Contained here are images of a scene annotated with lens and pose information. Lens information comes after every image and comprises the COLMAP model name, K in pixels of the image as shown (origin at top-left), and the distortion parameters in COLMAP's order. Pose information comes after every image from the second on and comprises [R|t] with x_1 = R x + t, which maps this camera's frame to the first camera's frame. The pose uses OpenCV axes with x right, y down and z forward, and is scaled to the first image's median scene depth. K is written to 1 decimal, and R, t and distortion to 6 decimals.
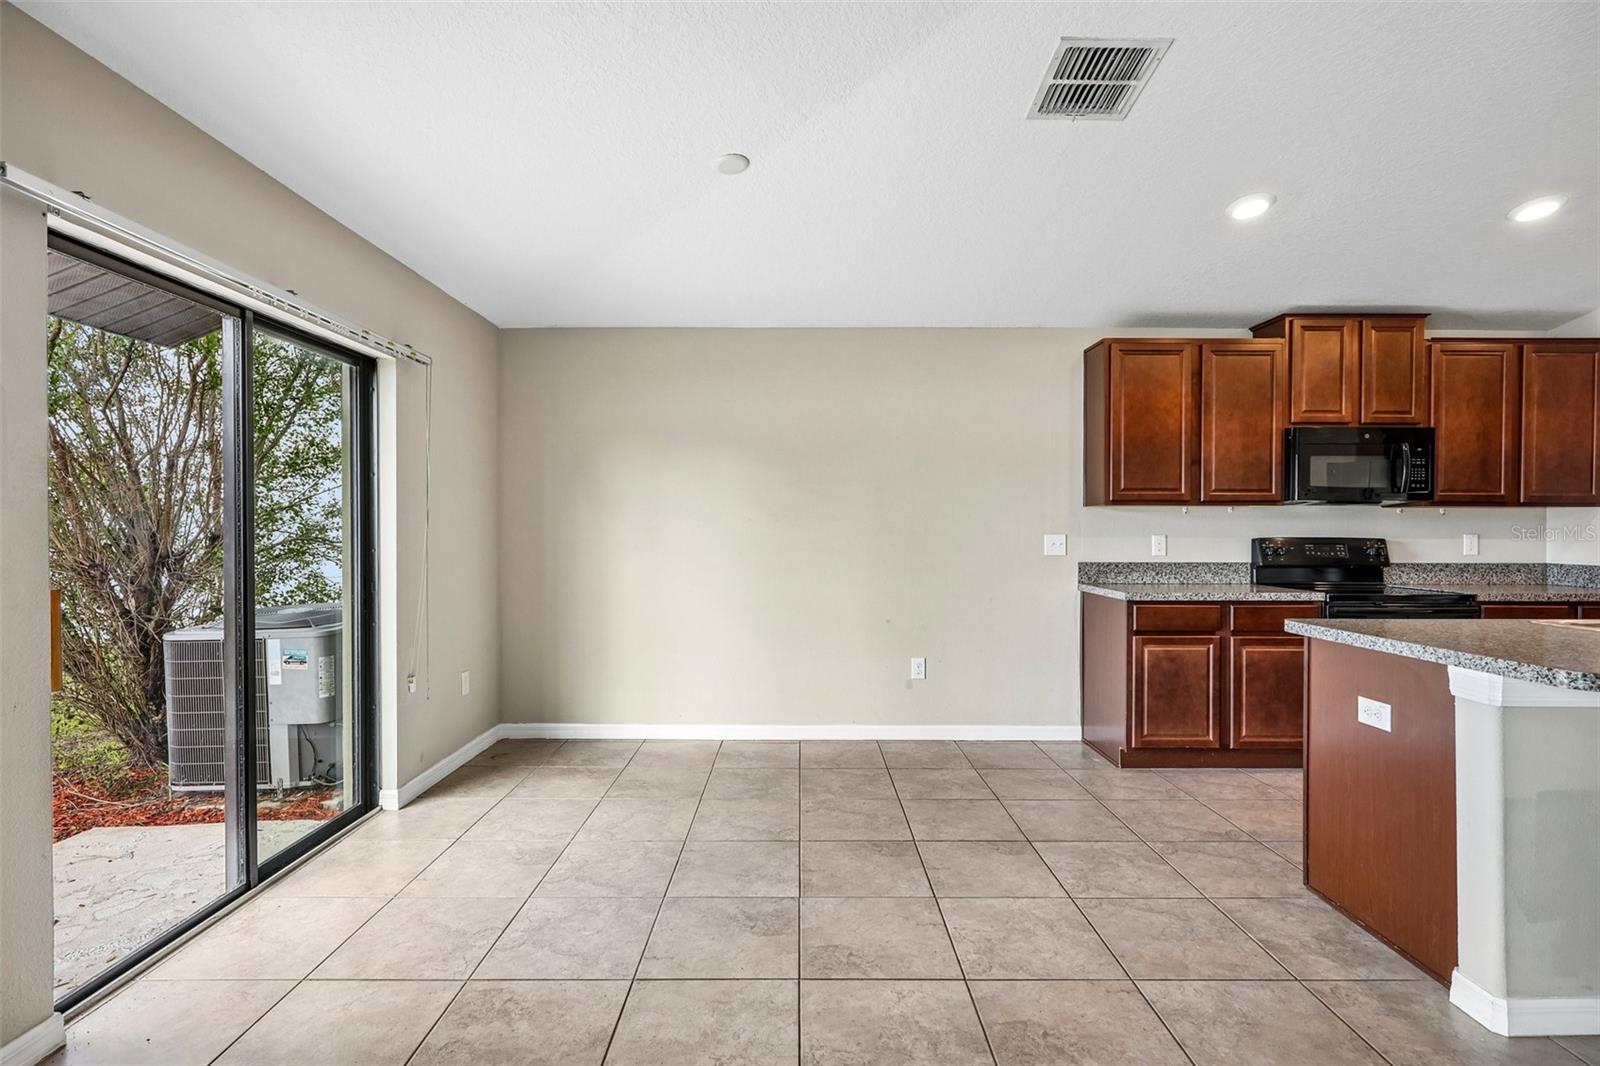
lens RADIAL K [[743.2, 0, 796.5], [0, 743.2, 532.1], [0, 0, 1]] dist [-0.003933, 0.001390]
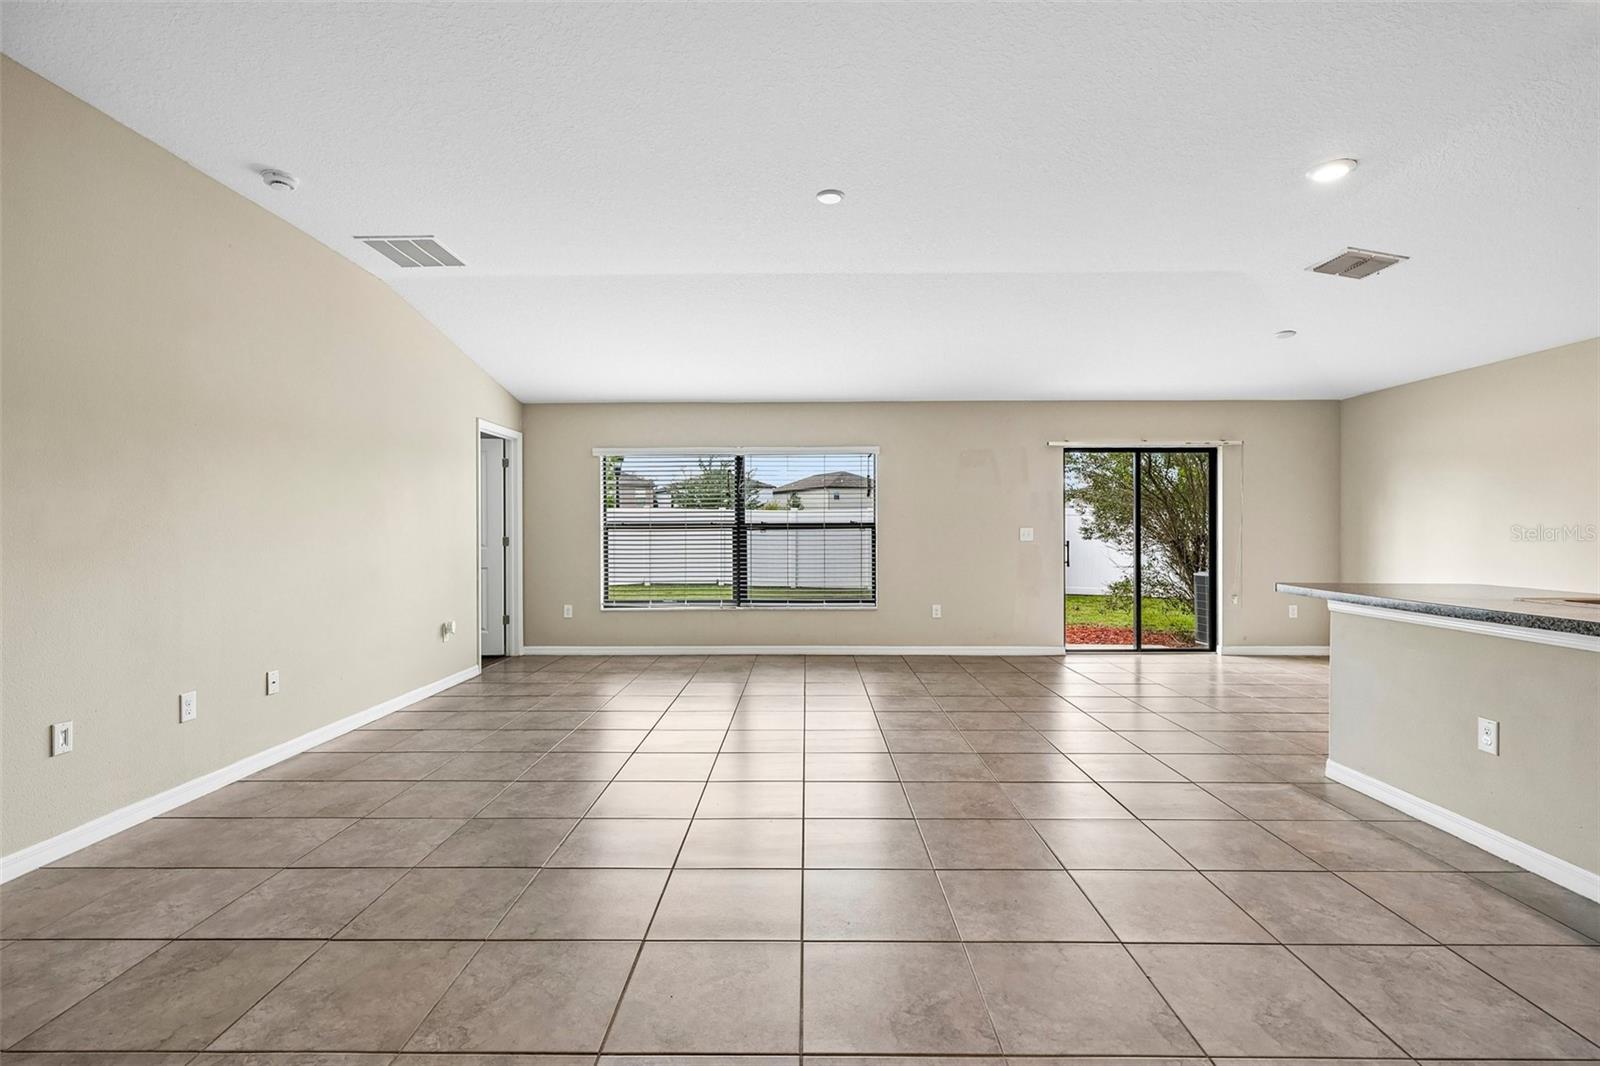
lens RADIAL K [[743.2, 0, 799.2], [0, 743.2, 535.4], [0, 0, 1]] dist [-0.003933, 0.001390]
pose [[-0.009609, 0.005691, -0.999938, 1.318072], [-0.005440, 0.999969, 0.005744, 0.015329], [0.999939, 0.005495, -0.009578, -0.171252]]
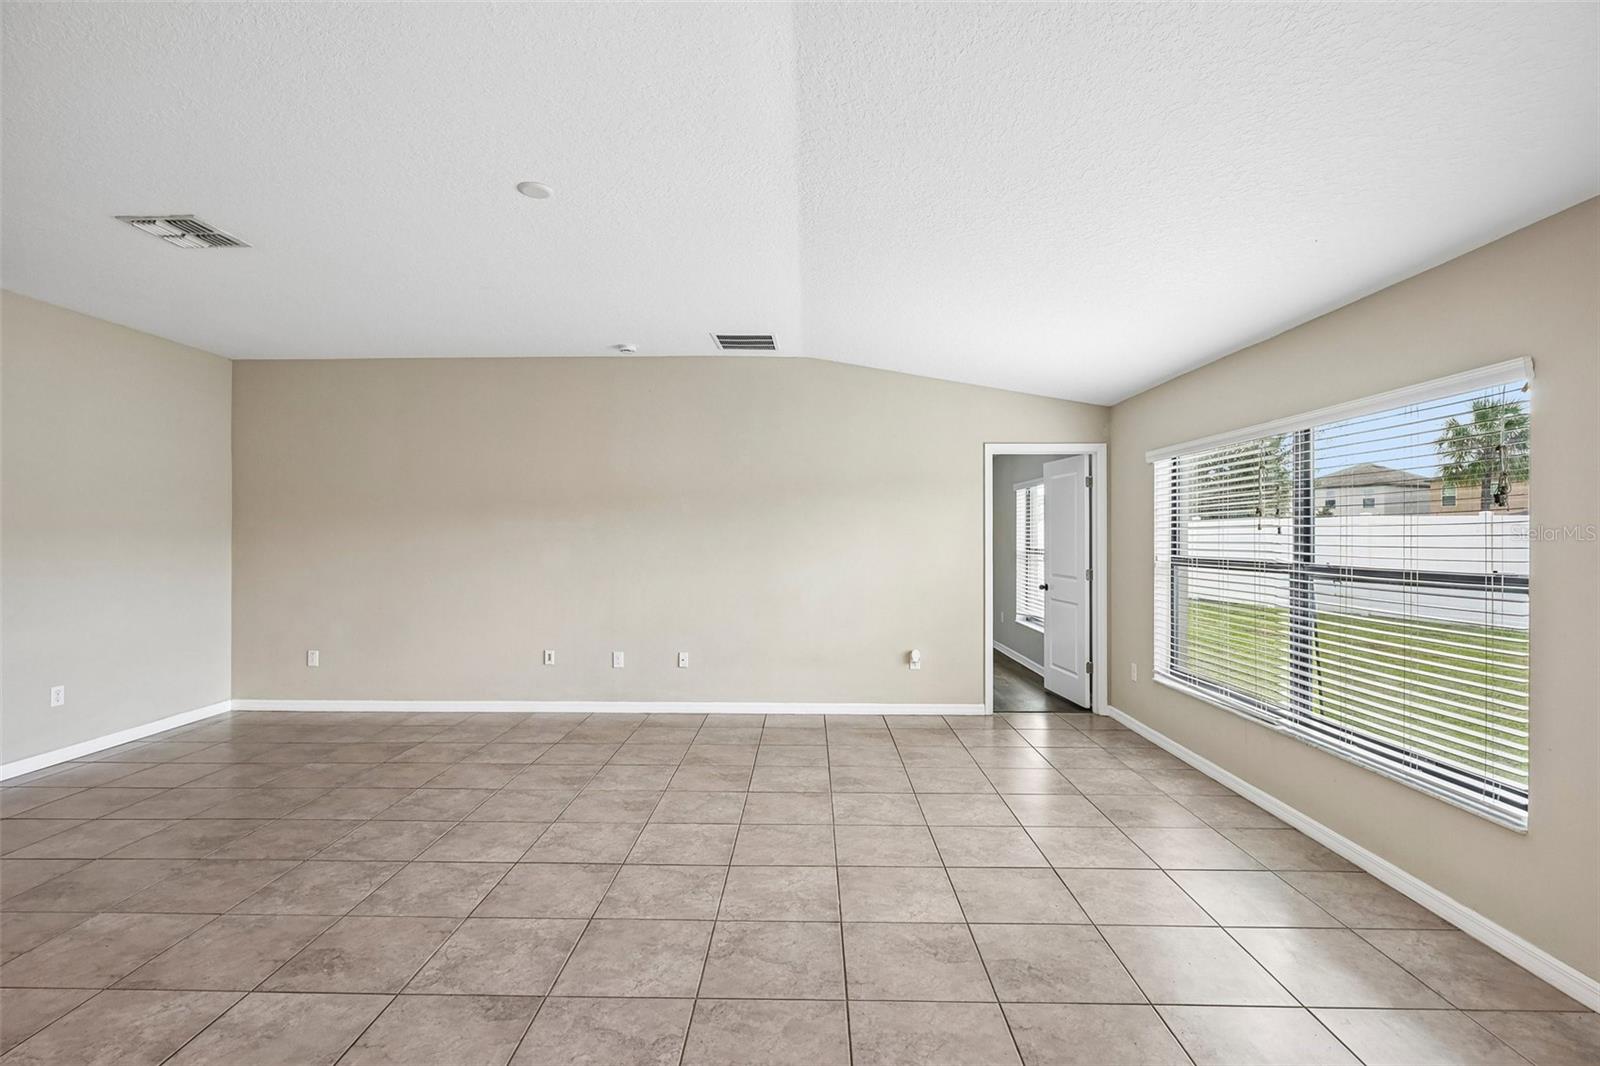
lens RADIAL K [[743.2, 0, 800.2], [0, 743.2, 539.5], [0, 0, 1]] dist [-0.003933, 0.001390]
pose [[-0.999877, -0.002215, 0.015497, 0.142211], [-0.002016, 0.999915, 0.012851, -0.045194], [-0.015524, 0.012818, -0.999797, 0.603956]]
